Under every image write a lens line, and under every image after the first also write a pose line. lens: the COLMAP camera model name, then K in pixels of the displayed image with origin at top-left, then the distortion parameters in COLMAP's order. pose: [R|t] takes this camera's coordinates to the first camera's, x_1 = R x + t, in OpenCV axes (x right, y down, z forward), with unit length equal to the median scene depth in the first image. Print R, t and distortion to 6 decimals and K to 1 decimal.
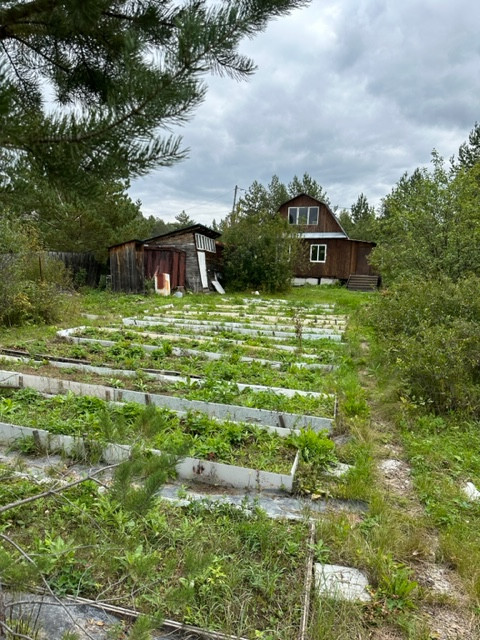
lens RADIAL K [[452.9, 0, 238.7], [0, 452.9, 325.1], [0, 0, 1]] dist [0.052453, -0.000900]
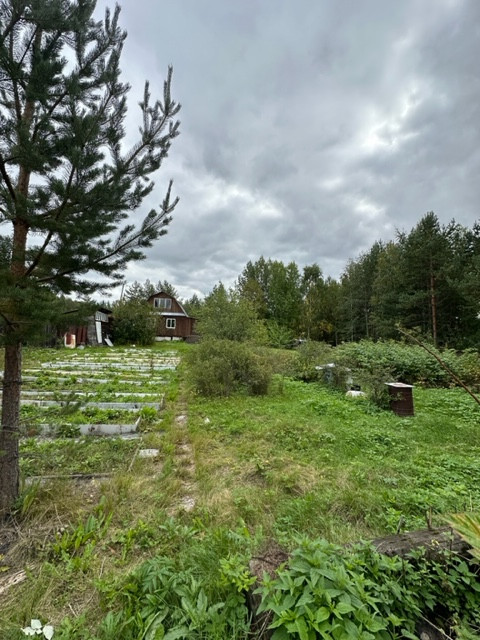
lens RADIAL K [[254.2, 0, 240.9], [0, 254.2, 316.9], [0, 0, 1]] dist [0.000130, 0.000433]
pose [[0.908996, 0.031672, 0.415600, 0.009256], [0.042726, 0.984776, -0.168497, 0.003882], [-0.414609, 0.170920, 0.893804, -0.113673]]
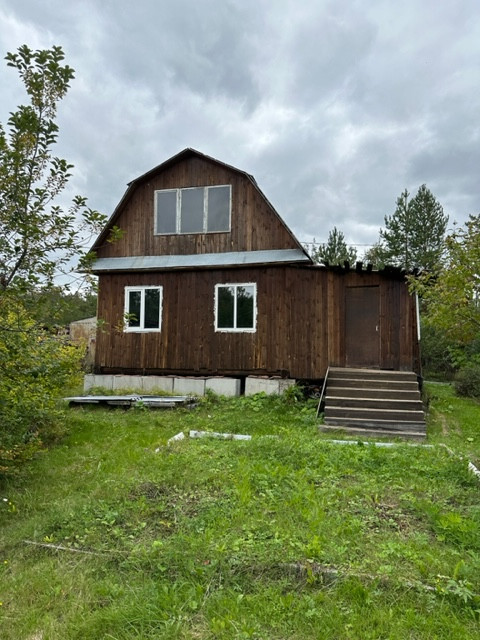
lens RADIAL K [[452.9, 0, 238.7], [0, 452.9, 318.5], [0, 0, 1]] dist [0.052453, -0.000900]
pose [[0.998203, -0.017168, 0.057407, 0.418641], [0.028568, 0.978529, -0.204118, -0.205422], [-0.052670, 0.205391, 0.977262, 1.742809]]
